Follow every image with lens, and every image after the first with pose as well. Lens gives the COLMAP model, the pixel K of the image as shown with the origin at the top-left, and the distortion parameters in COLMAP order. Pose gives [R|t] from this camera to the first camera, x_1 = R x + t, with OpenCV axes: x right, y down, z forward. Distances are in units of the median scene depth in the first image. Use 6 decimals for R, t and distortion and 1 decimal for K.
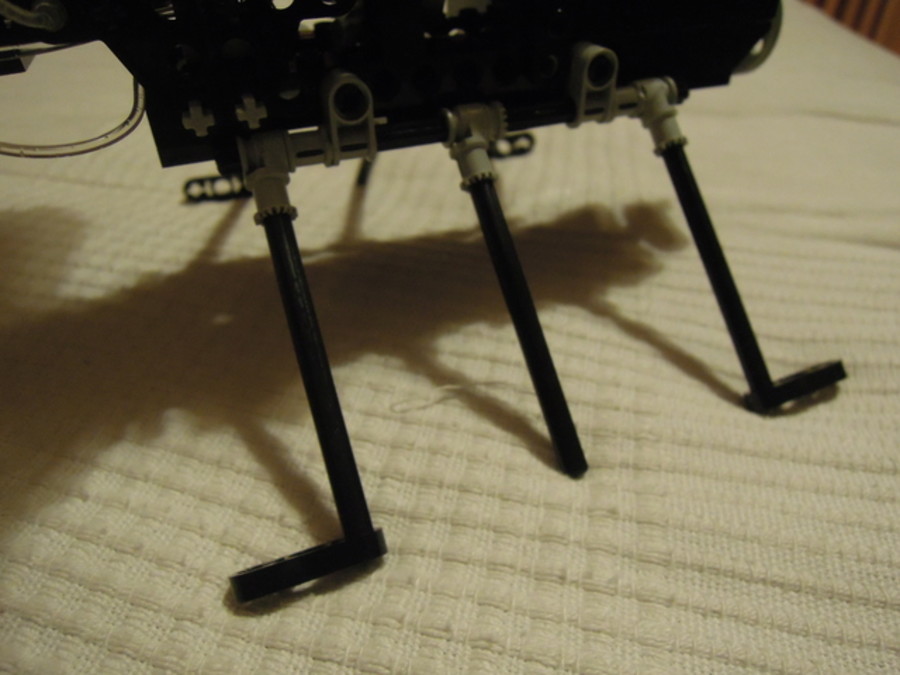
lens RADIAL K [[634.9, 0, 464.3], [0, 634.9, 336.8], [0, 0, 1]] dist [0.000198, -0.000064]
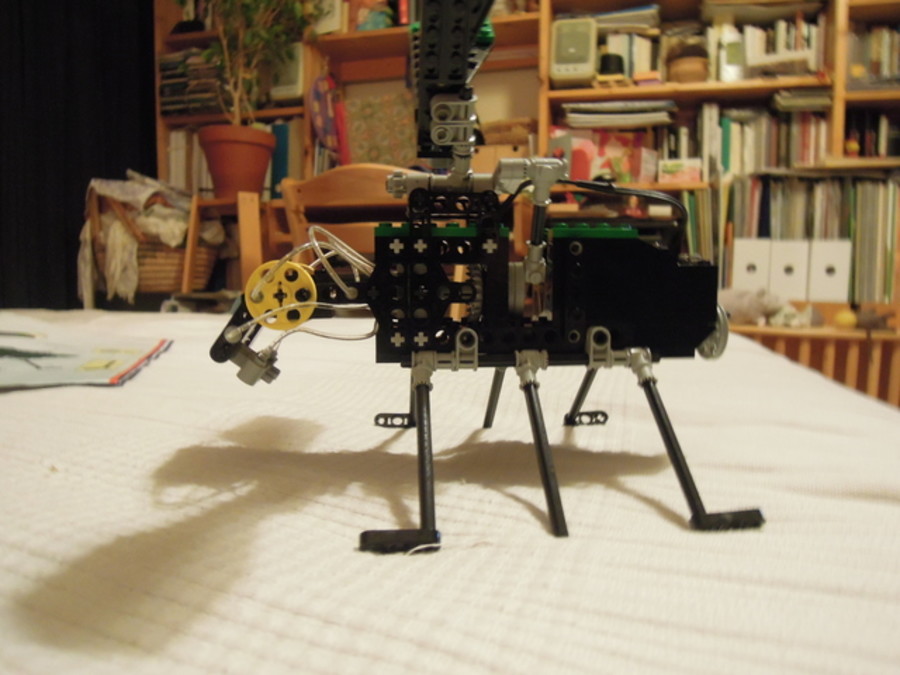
lens RADIAL K [[630.6, 0, 450.0], [0, 630.6, 337.5], [0, 0, 1]] dist [-0.000007, 0.000103]
pose [[0.957498, 0.033161, -0.286526, 0.333279], [-0.181350, 0.841680, -0.508614, 0.635170], [0.224297, 0.538958, 0.811920, -0.648378]]
